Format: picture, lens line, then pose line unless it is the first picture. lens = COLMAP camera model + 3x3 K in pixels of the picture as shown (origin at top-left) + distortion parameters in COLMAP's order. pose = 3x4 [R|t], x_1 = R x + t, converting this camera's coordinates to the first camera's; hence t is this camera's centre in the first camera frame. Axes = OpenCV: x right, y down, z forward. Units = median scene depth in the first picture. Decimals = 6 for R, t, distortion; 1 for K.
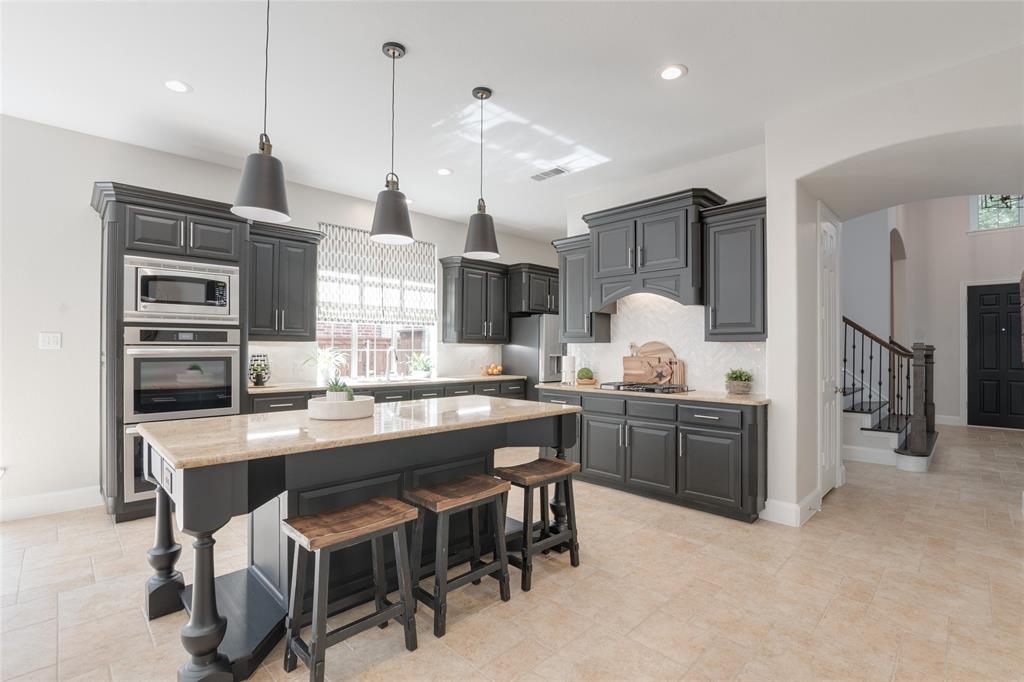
lens RADIAL K [[468.7, 0, 515.4], [0, 468.7, 346.2], [0, 0, 1]] dist [-0.024953, -0.000010]
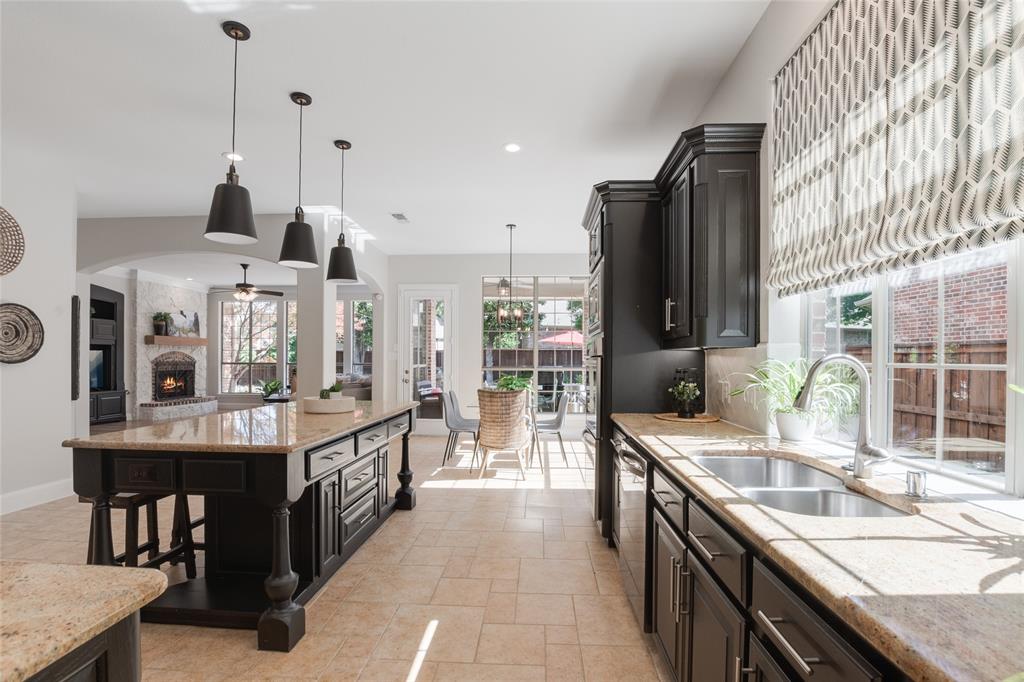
lens RADIAL K [[472.8, 0, 516.0], [0, 472.8, 361.7], [0, 0, 1]] dist [-0.025540, 0.000118]
pose [[-0.743575, -0.000346, -0.668653, 0.077760], [0.001081, 0.999998, -0.001720, 0.008635], [0.668652, -0.002002, -0.743573, 1.540103]]
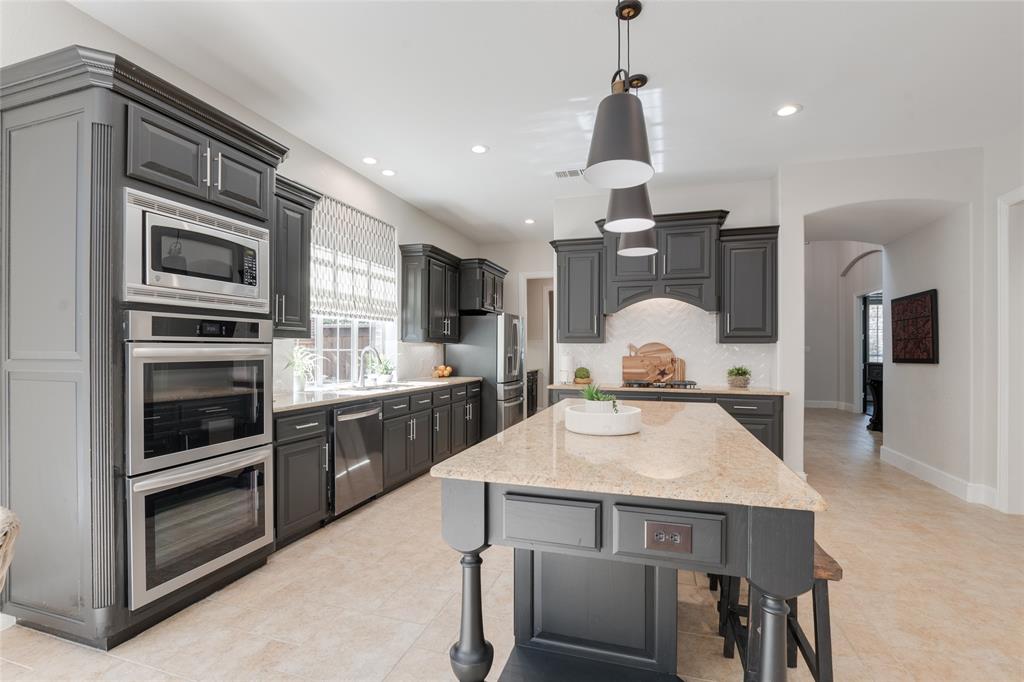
lens RADIAL K [[460.6, 0, 514.3], [0, 460.6, 350.7], [0, 0, 1]] dist [-0.019015, 0.000203]
pose [[0.886726, 0.000185, 0.462296, -0.592439], [-0.004899, 0.999948, 0.008996, 0.001275], [-0.462270, -0.010241, 0.886680, 0.229500]]
